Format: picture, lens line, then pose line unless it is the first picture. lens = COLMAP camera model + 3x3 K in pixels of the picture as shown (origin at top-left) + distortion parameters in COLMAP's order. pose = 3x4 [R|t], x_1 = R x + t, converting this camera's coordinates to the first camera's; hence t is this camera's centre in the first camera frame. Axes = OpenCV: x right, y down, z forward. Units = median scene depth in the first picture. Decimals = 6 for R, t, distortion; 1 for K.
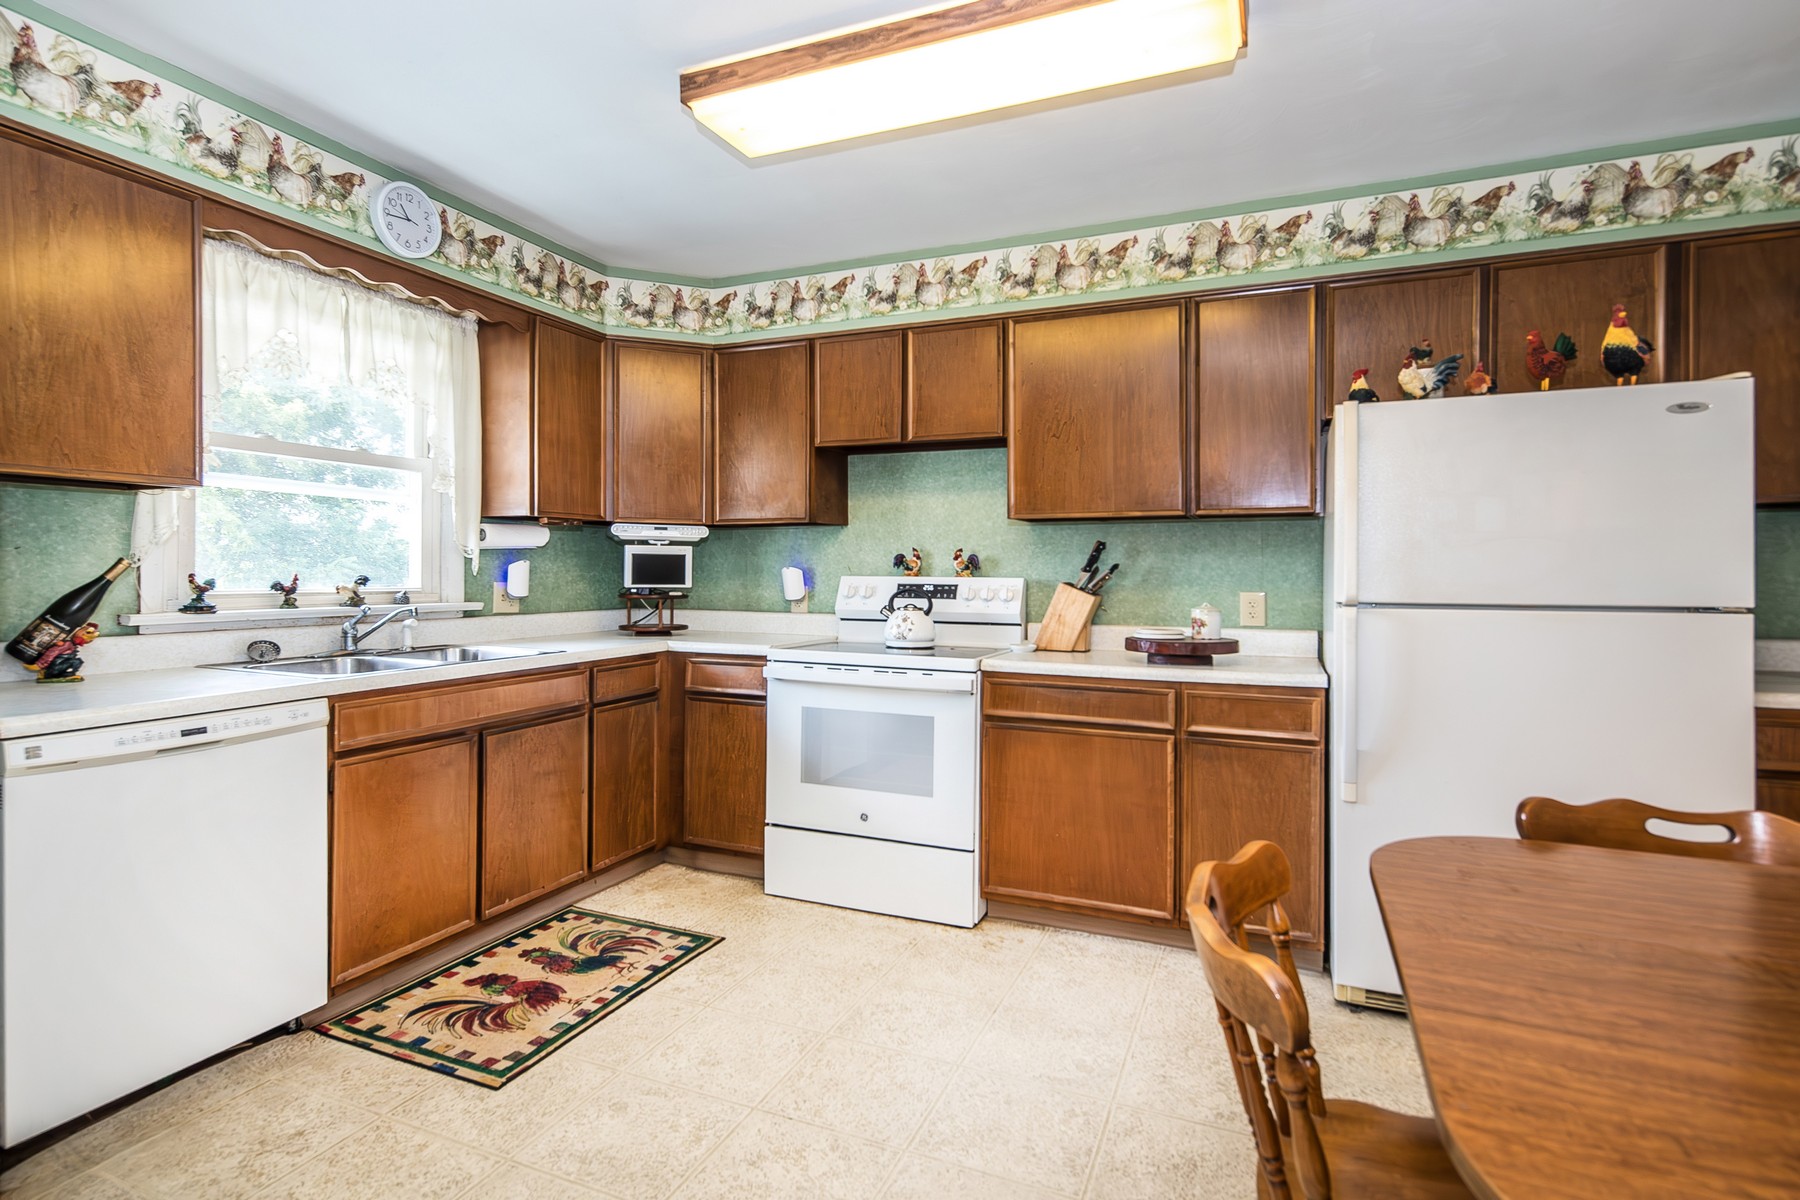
lens RADIAL K [[910.7, 0, 892.4], [0, 910.7, 581.9], [0, 0, 1]] dist [0.004177, 0.001979]
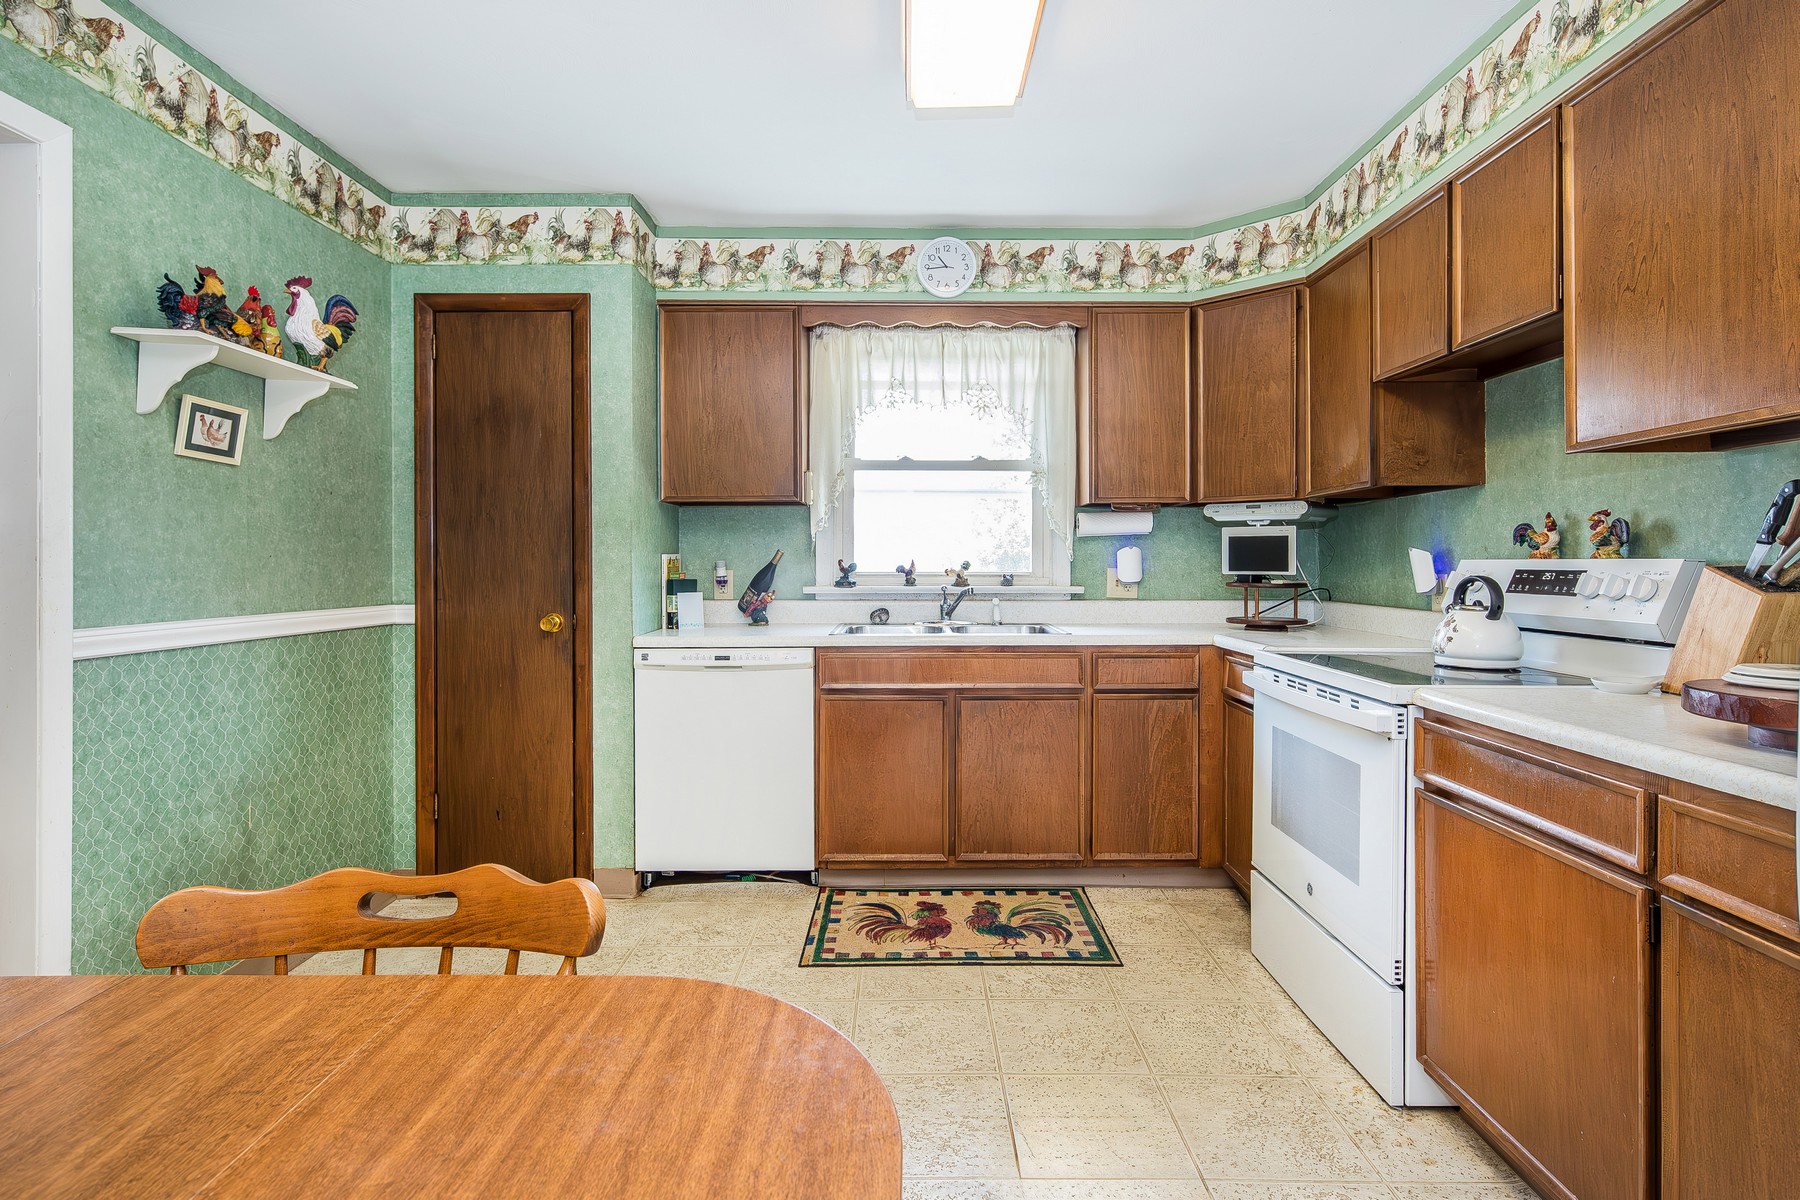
lens RADIAL K [[923.4, 0, 855.5], [0, 923.4, 573.9], [0, 0, 1]] dist [0.006718, -0.002942]
pose [[0.389680, 0.004609, -0.920939, 0.559064], [-0.008864, 0.999960, 0.001253, 0.010504], [0.920907, 0.007675, 0.389706, 0.418075]]
